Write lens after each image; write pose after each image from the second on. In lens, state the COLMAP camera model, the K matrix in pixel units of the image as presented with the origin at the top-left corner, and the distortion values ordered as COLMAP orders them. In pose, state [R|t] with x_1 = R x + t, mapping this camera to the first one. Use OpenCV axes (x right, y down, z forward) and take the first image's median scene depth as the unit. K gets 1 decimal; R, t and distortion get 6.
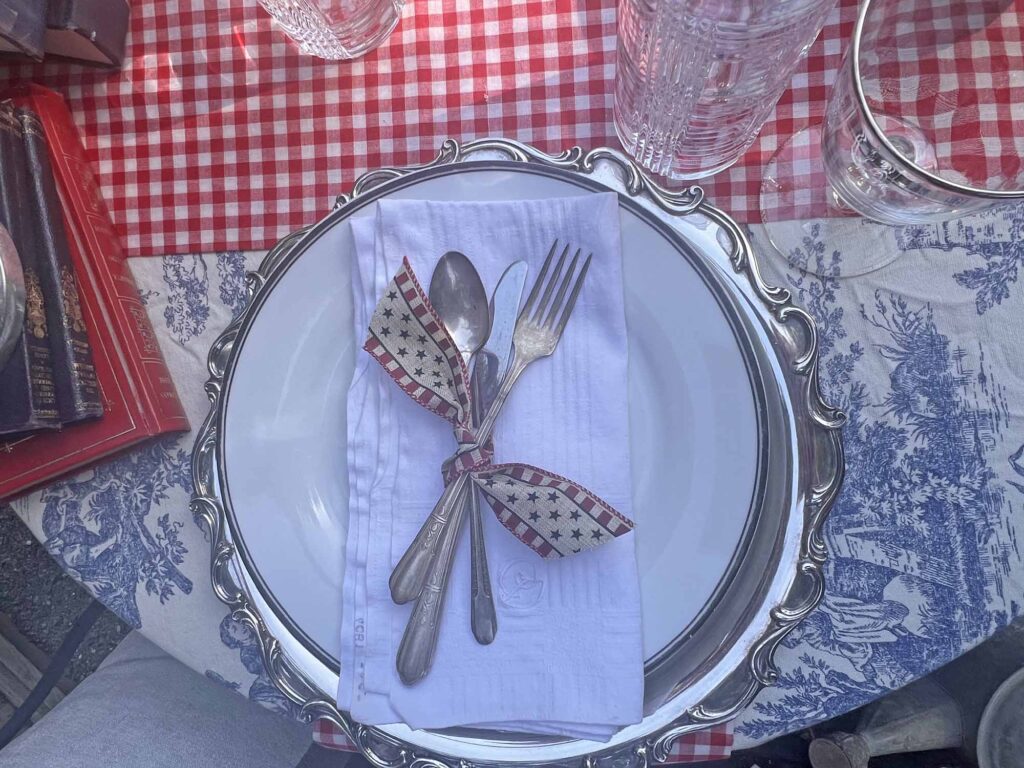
lens RADIAL K [[644.4, 0, 502.8], [0, 644.4, 412.3], [0, 0, 1]] dist [-0.001926, 0.002015]
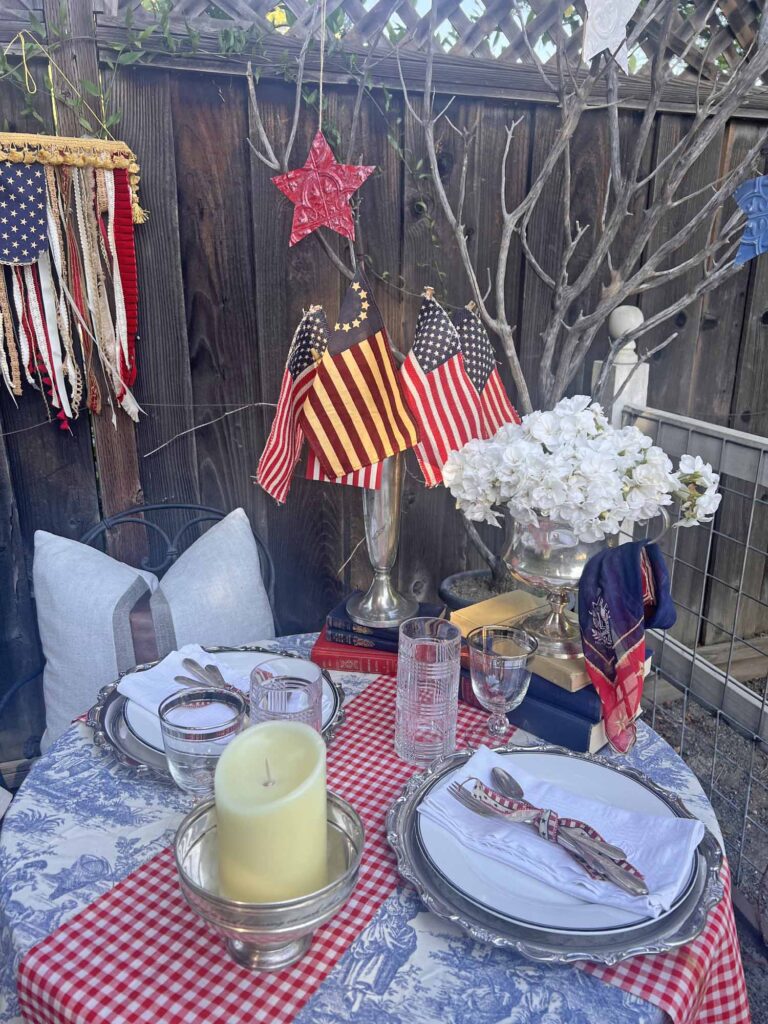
lens RADIAL K [[778.8, 0, 378.8], [0, 778.8, 509.2], [0, 0, 1]] dist [0.037852, -0.039197]
pose [[-0.524070, 0.352024, -0.775519, 1.891986], [-0.850871, -0.176853, 0.494714, -1.949361], [0.036998, 0.919131, 0.392210, -0.977246]]
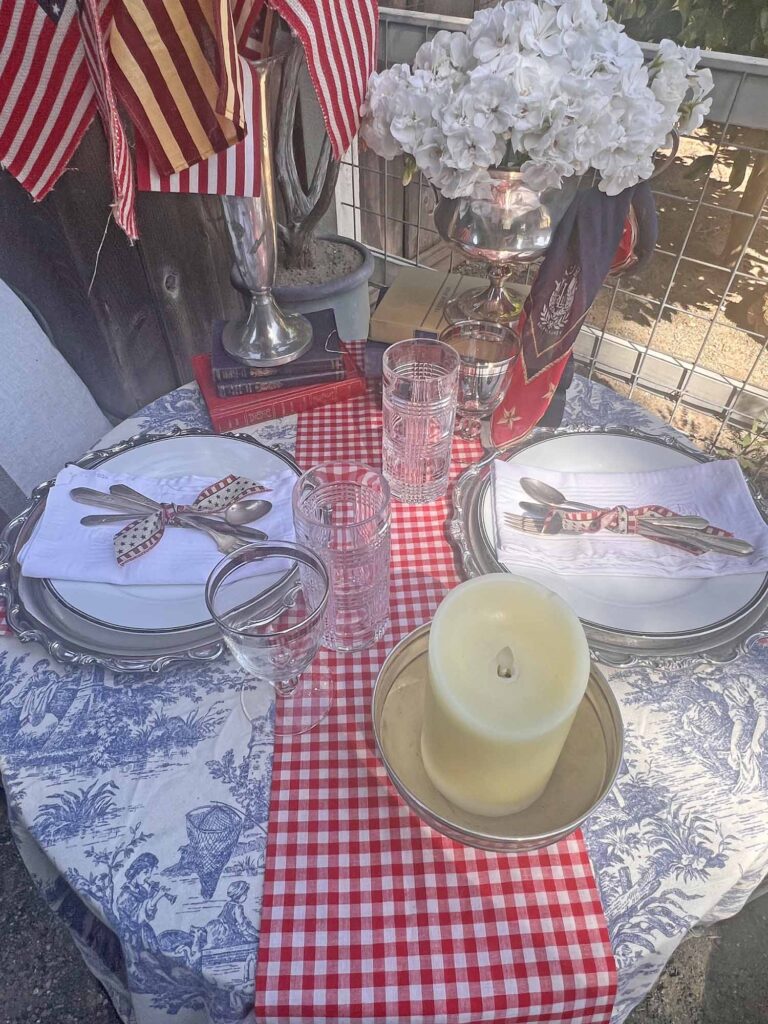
lens RADIAL K [[644.4, 0, 364.9], [0, 644.4, 501.3], [0, 0, 1]] dist [-0.001926, 0.002015]
pose [[0.008945, 0.793940, -0.607930, 1.182041], [-0.999957, 0.008580, -0.003509, -0.541786], [0.002430, 0.607935, 0.793983, -0.672770]]
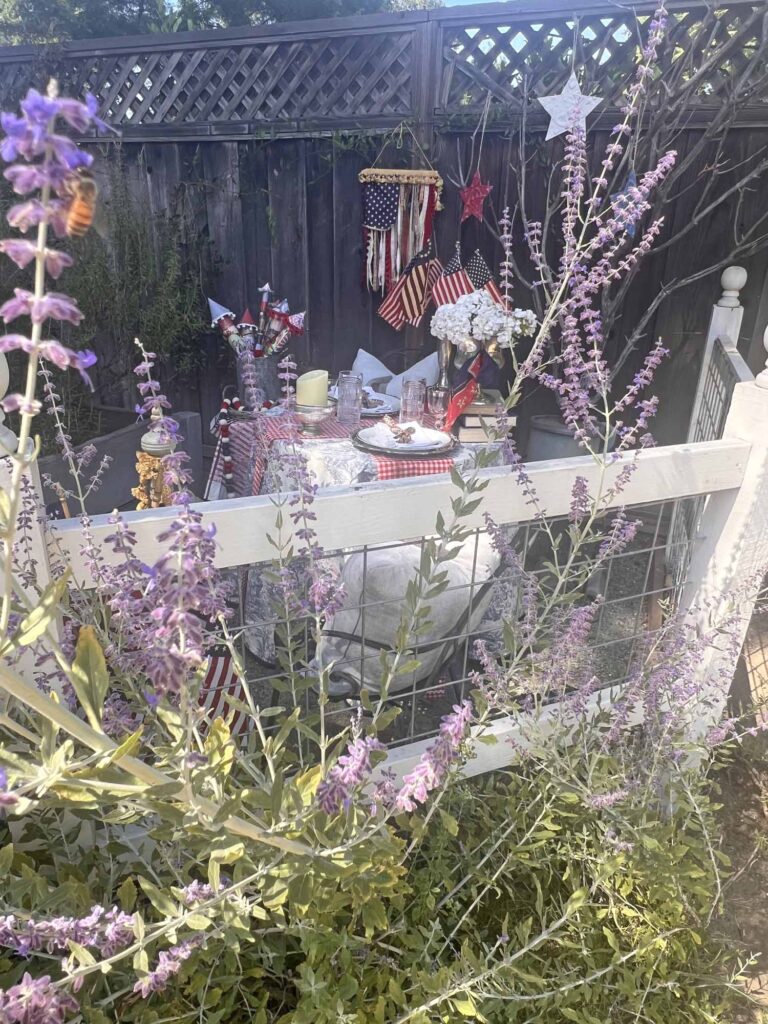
lens RADIAL K [[704.0, 0, 364.1], [0, 704.0, 519.9], [0, 0, 1]] dist [0.002962, 0.002242]
pose [[-0.952789, 0.192936, -0.234455, 2.047589], [-0.293883, -0.391862, 0.871824, -7.302608], [0.076332, 0.899566, 0.430063, -1.151599]]
